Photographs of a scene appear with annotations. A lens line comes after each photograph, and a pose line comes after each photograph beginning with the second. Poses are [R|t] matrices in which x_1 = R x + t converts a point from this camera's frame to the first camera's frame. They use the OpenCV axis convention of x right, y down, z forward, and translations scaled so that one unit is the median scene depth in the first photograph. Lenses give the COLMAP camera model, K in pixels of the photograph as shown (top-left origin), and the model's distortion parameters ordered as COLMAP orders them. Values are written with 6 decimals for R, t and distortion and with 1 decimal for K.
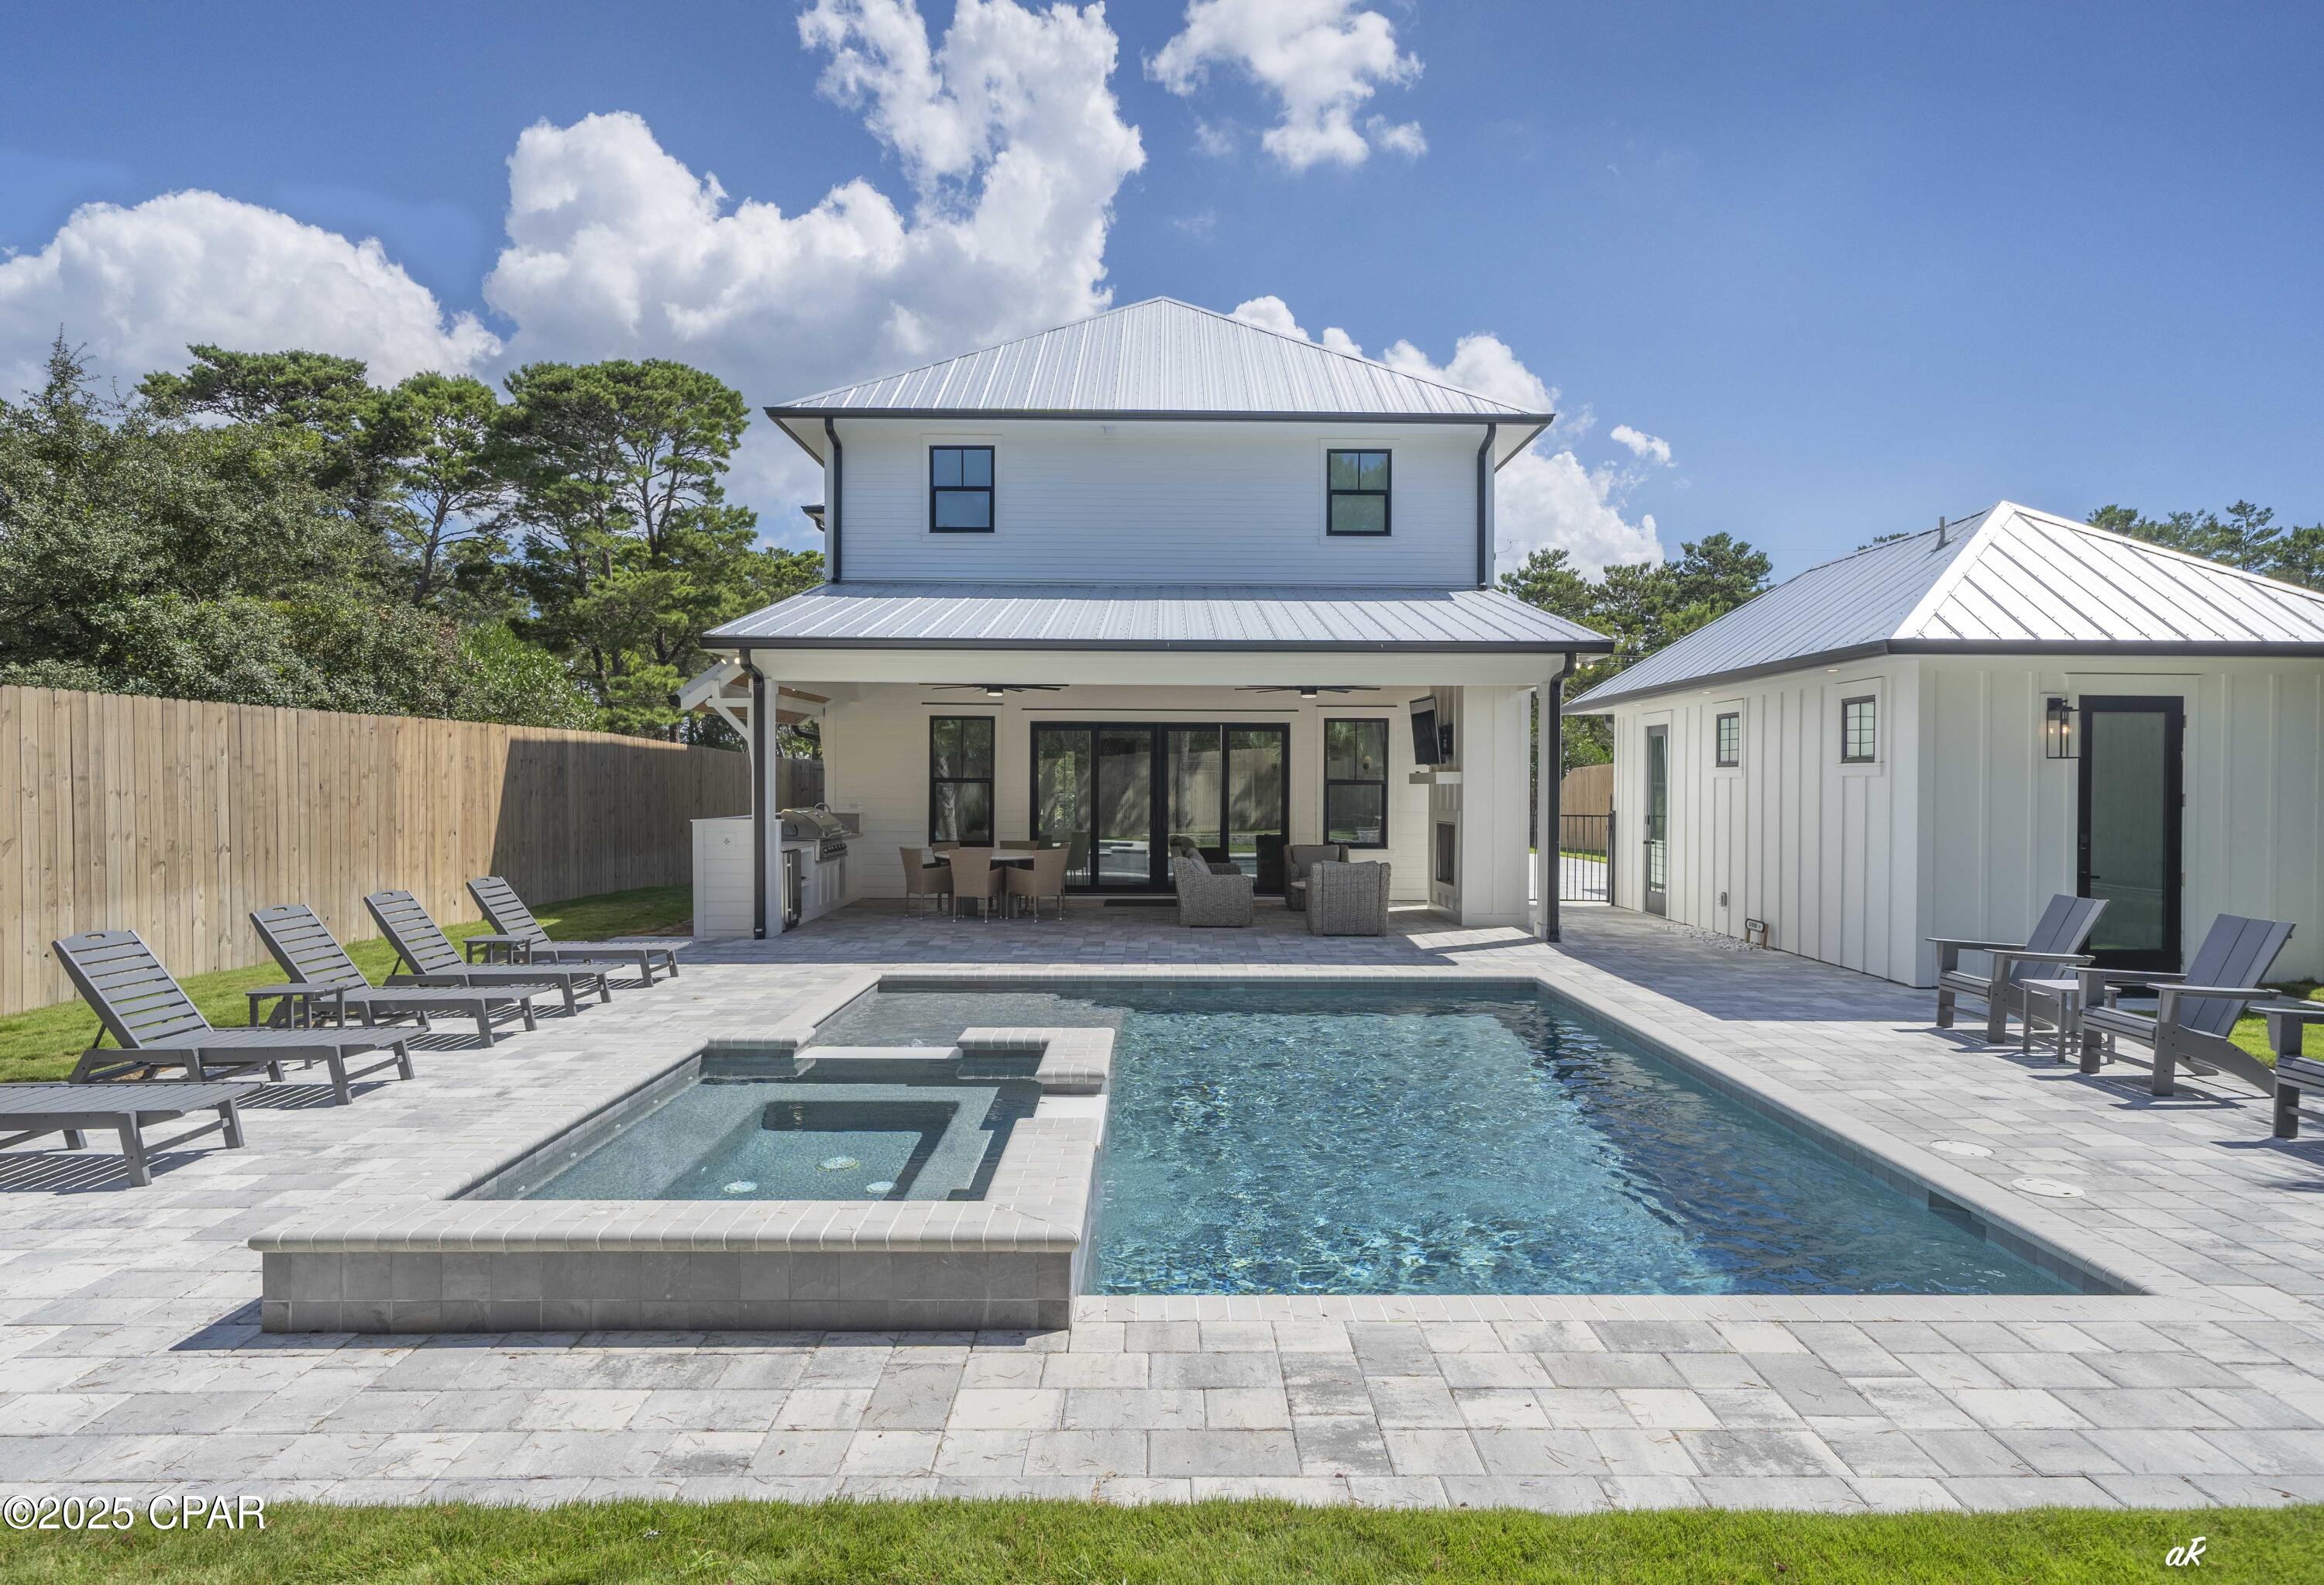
lens RADIAL K [[1282.0, 0, 1162.0], [0, 1282.0, 792.5], [0, 0, 1]] dist [0.001088, 0.000138]
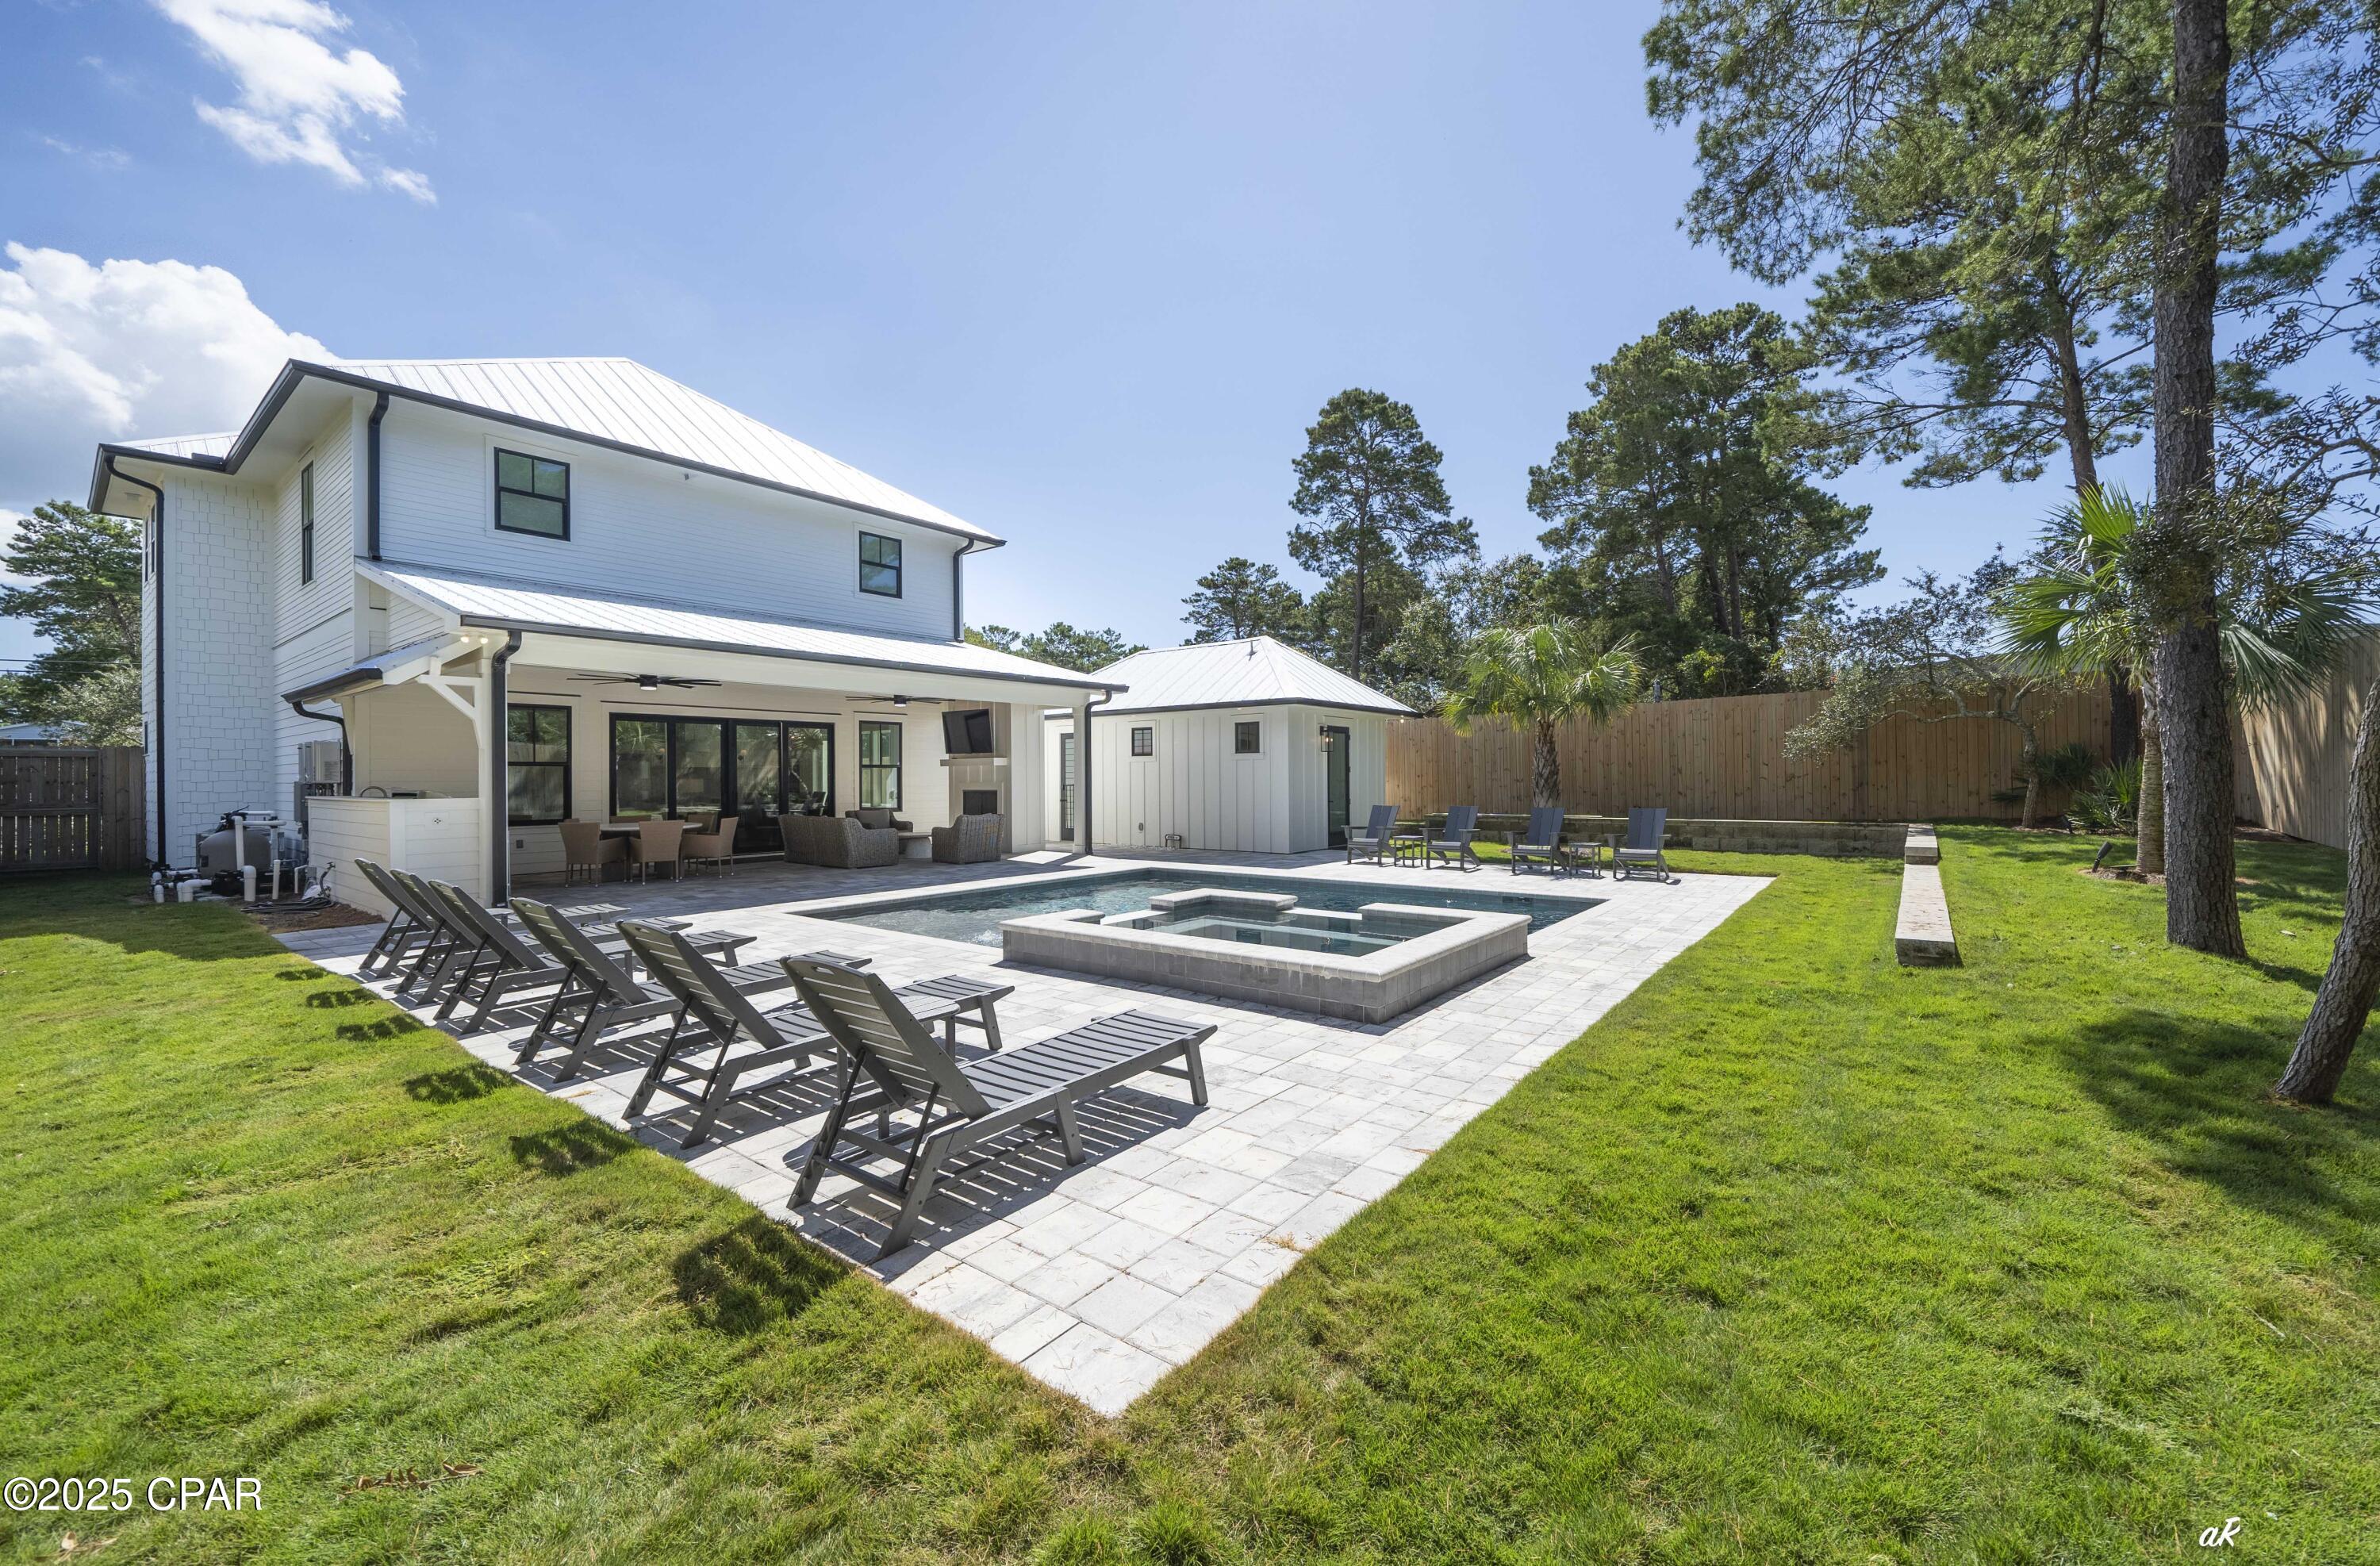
lens RADIAL K [[923.6, 0, 1190.0], [0, 923.6, 783.0], [0, 0, 1]] dist [-0.000409, -0.000101]
pose [[0.622097, -0.011049, 0.782863, -0.428567], [0.013552, 0.999903, 0.003343, 0.011860], [-0.782823, 0.008530, 0.622186, 0.080630]]
